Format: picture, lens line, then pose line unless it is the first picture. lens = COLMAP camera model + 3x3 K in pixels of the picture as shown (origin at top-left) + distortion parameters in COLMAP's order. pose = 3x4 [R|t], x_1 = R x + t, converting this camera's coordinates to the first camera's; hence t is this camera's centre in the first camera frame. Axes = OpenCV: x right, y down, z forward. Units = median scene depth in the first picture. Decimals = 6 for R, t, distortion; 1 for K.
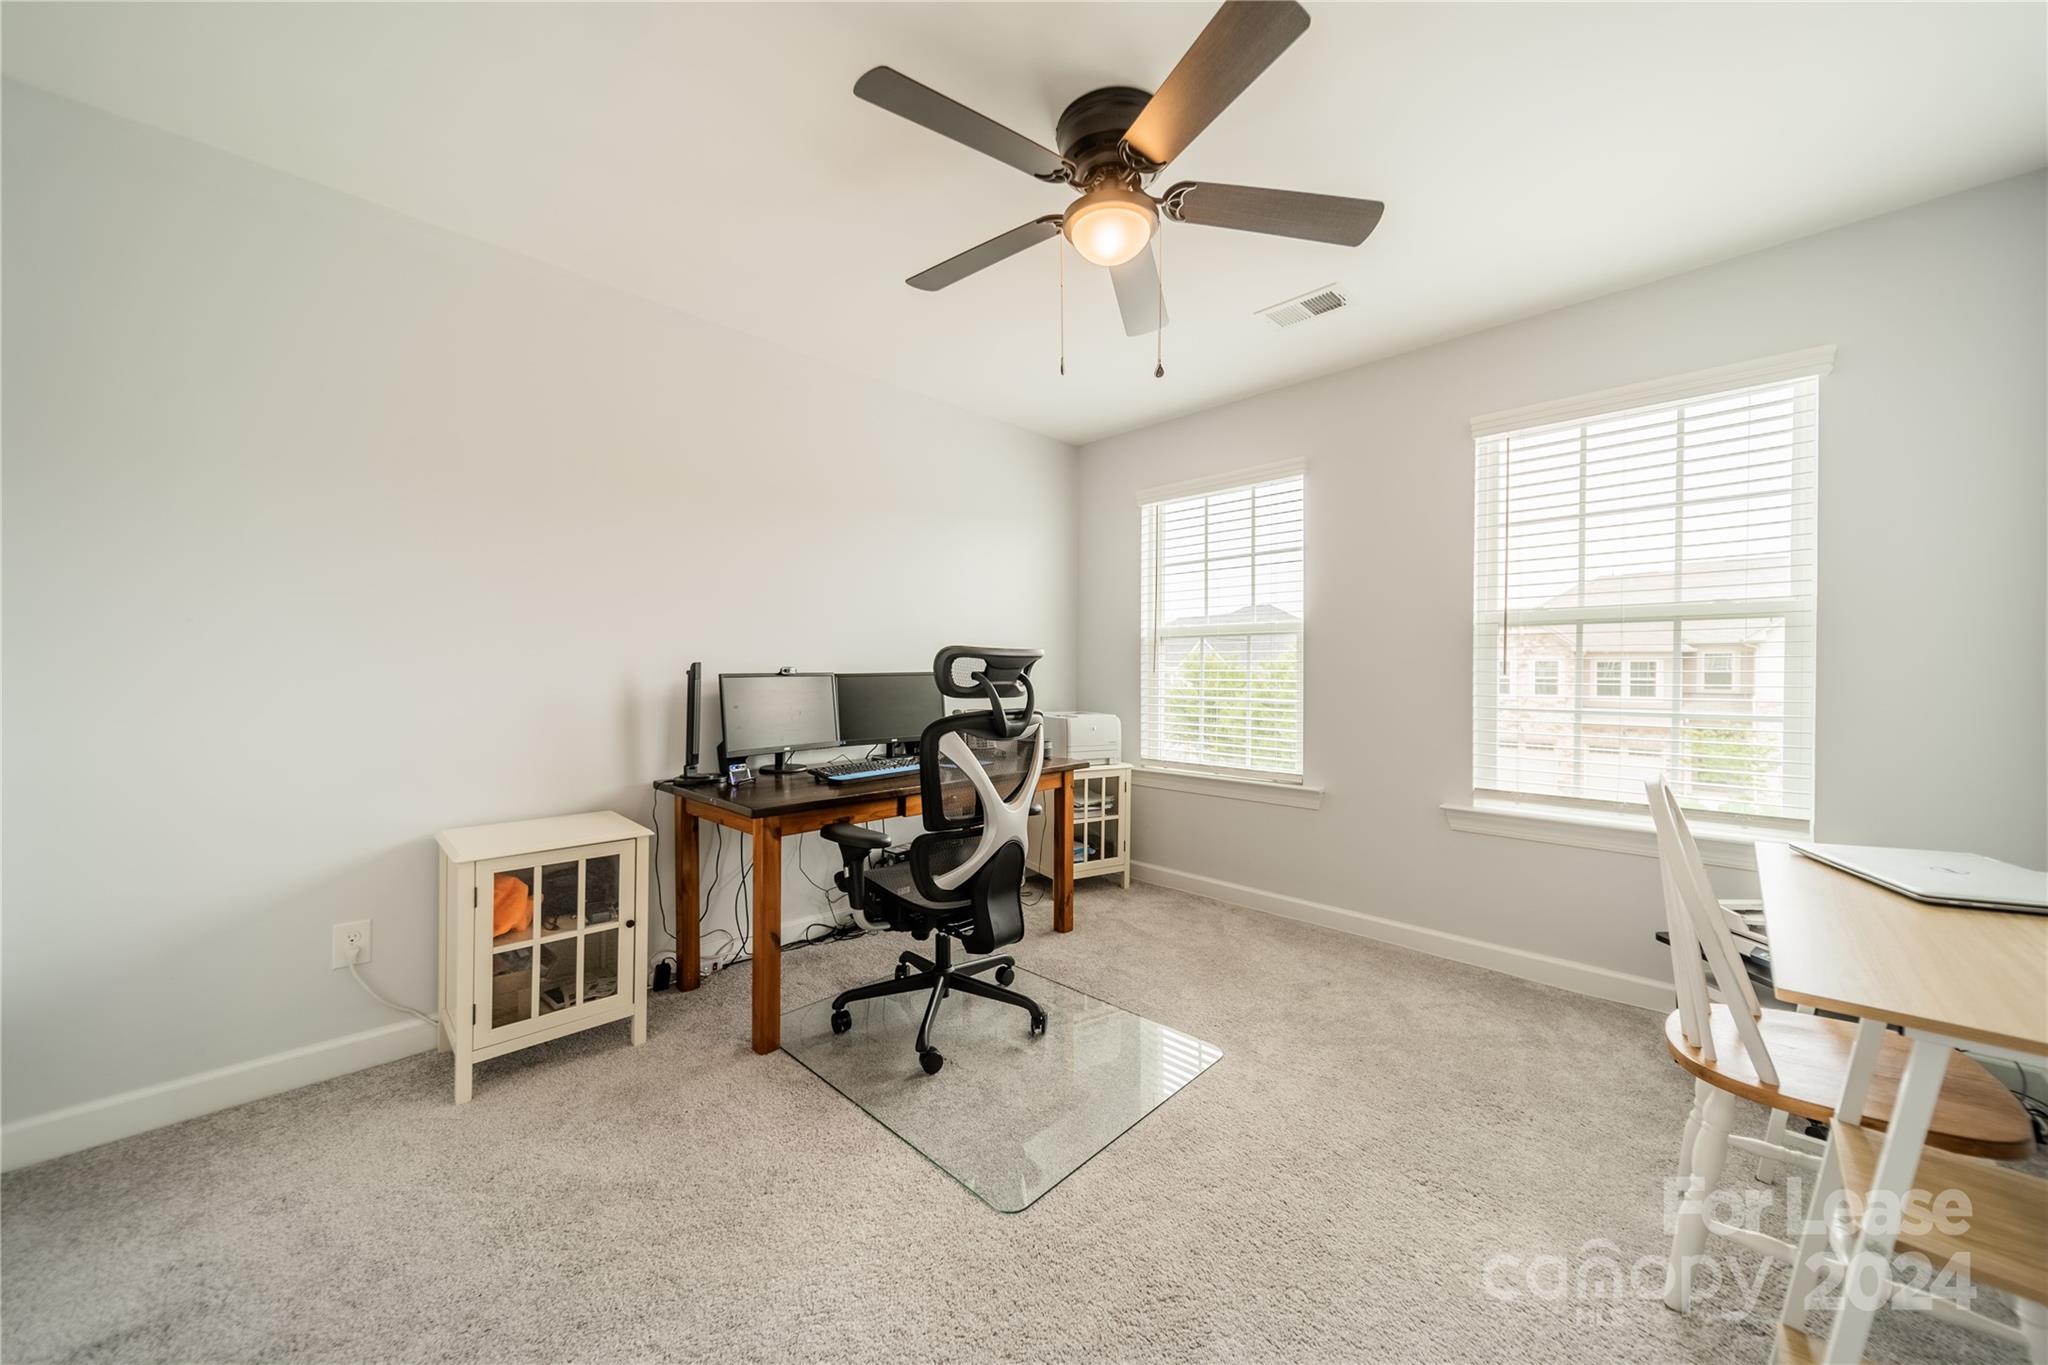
lens RADIAL K [[728.2, 0, 1028.2], [0, 728.2, 674.5], [0, 0, 1]] dist [0.007142, -0.000128]
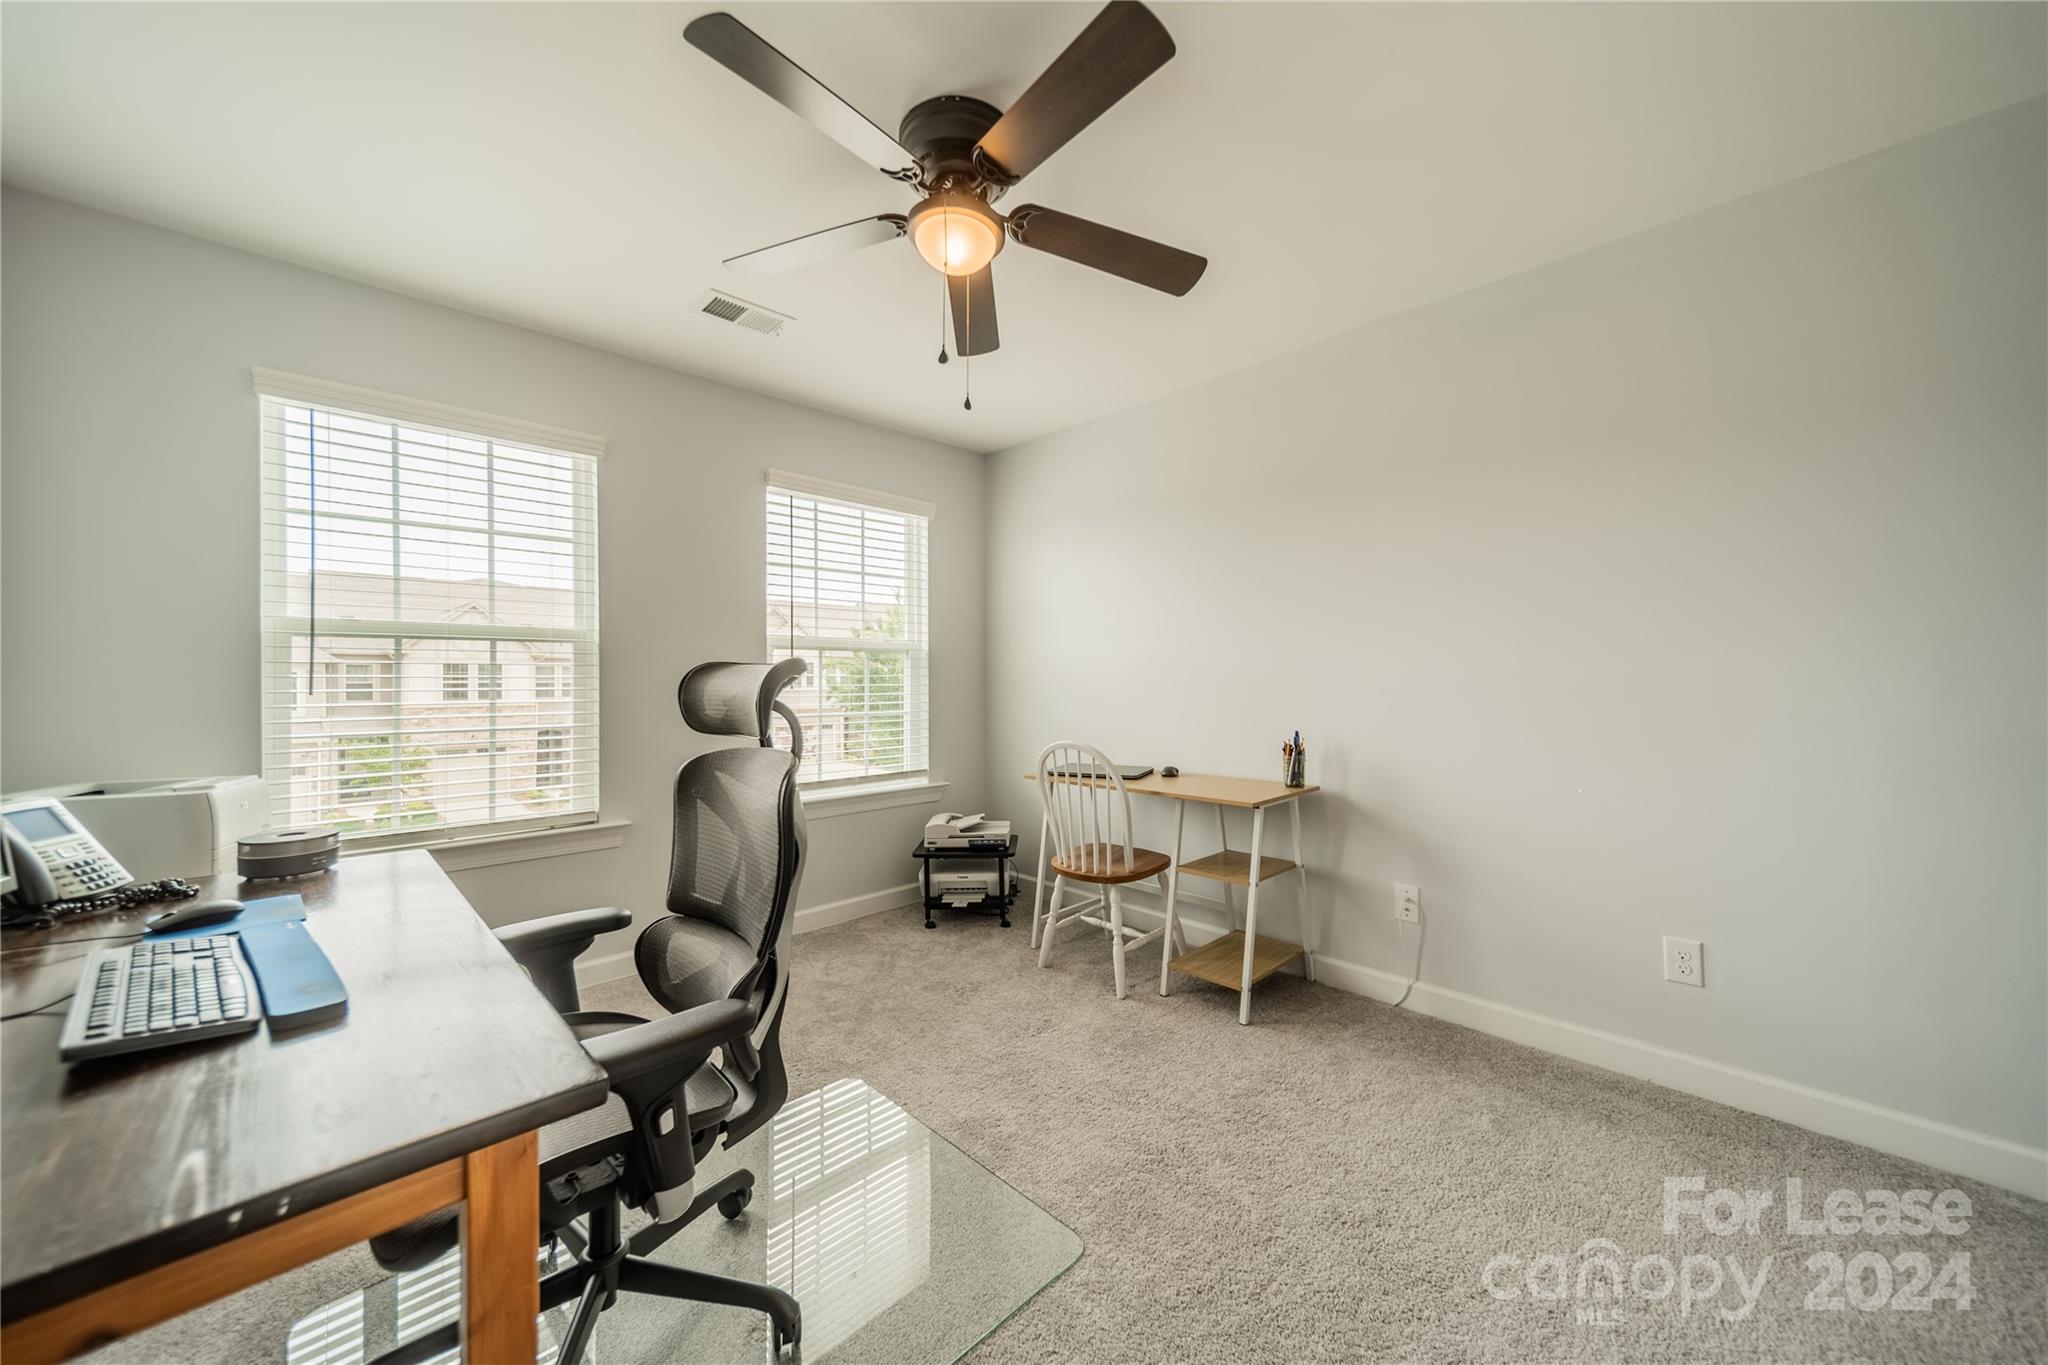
lens RADIAL K [[728.2, 0, 1028.2], [0, 728.2, 674.5], [0, 0, 1]] dist [0.007142, -0.000128]
pose [[0.028805, 0.008004, 0.999553, -0.447584], [0.014418, 0.999861, -0.008422, -0.005836], [-0.999481, 0.014654, 0.028686, 0.464827]]
